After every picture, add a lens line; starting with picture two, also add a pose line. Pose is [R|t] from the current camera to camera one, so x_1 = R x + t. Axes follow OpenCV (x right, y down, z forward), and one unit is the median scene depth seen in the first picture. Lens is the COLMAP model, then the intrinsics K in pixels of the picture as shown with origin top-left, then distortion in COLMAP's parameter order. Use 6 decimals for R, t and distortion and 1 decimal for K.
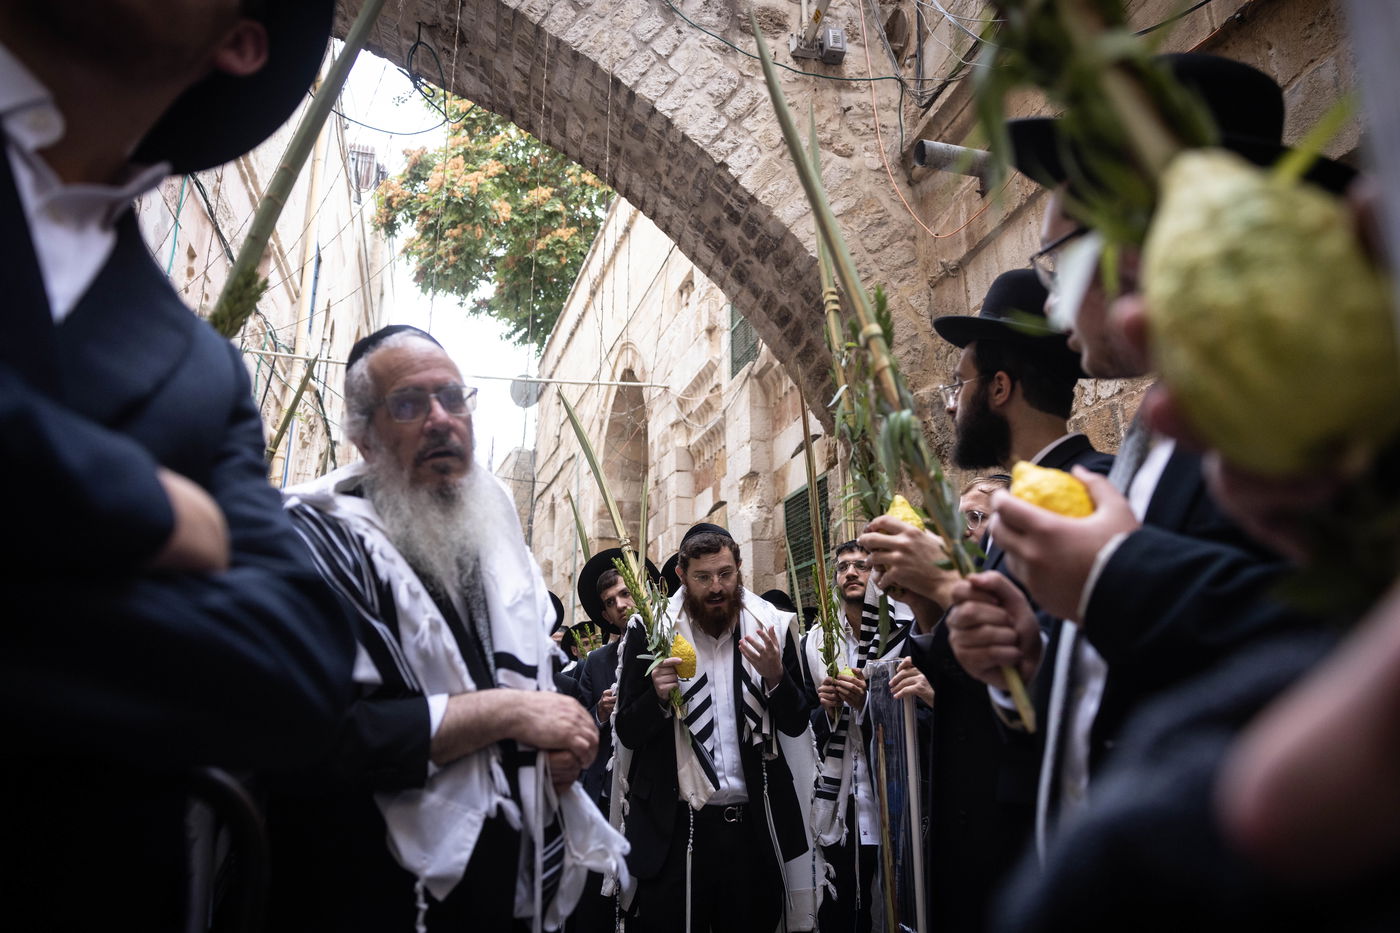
lens RADIAL K [[942.1, 0, 709.6], [0, 942.1, 470.9], [0, 0, 1]] dist [0.009034, 0.000524]
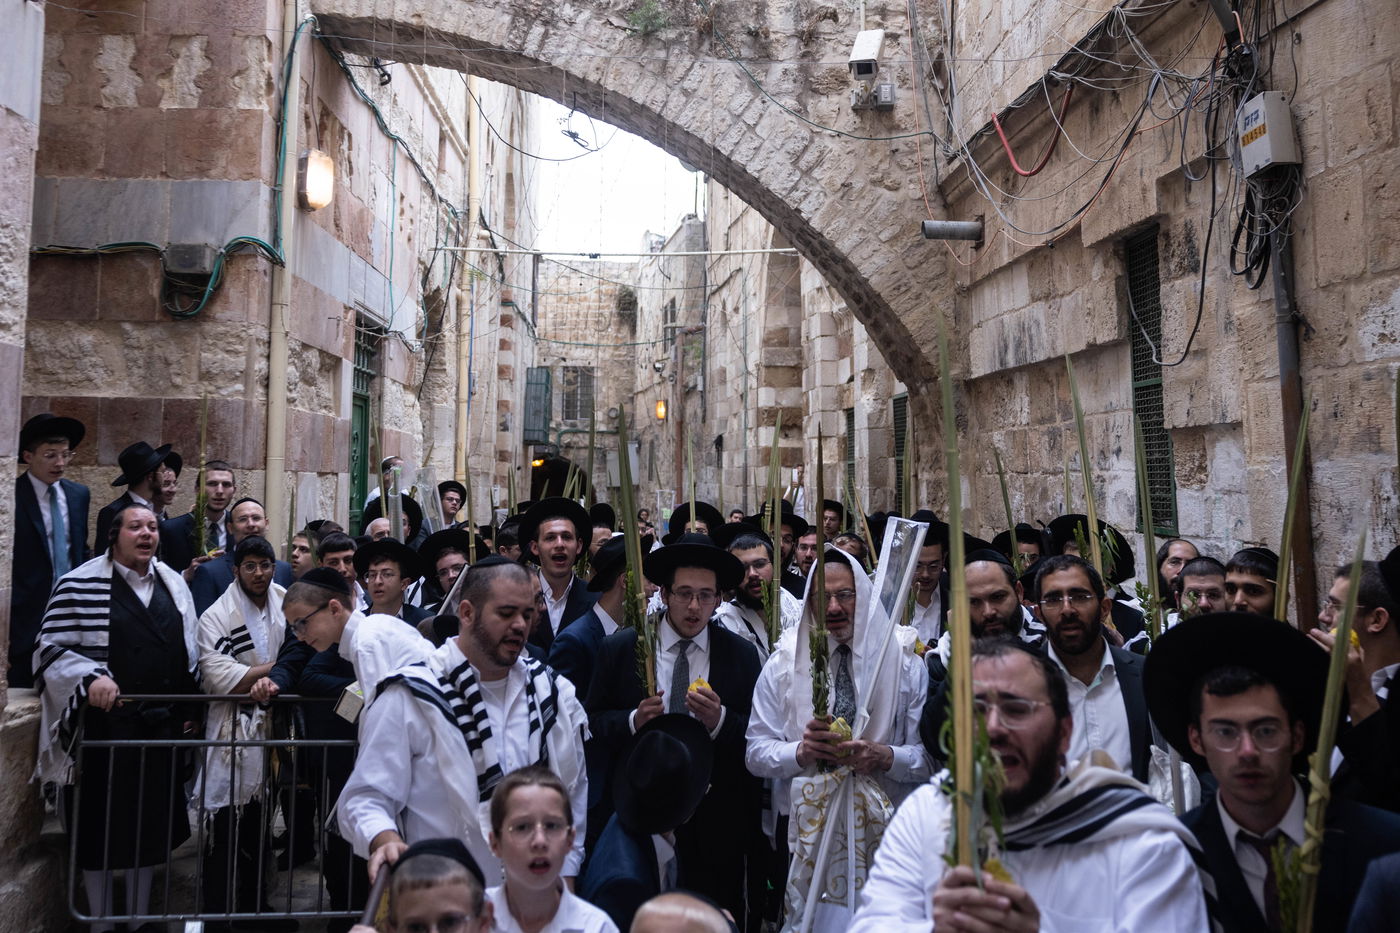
lens RADIAL K [[1213.8, 0, 696.4], [0, 1213.8, 466.2], [0, 0, 1]] dist [-0.007213, -0.000958]
pose [[0.977895, 0.000659, -0.209095, 0.232040], [0.048945, 0.971491, 0.231970, -0.370447], [0.203286, -0.237076, 0.949984, -0.756160]]
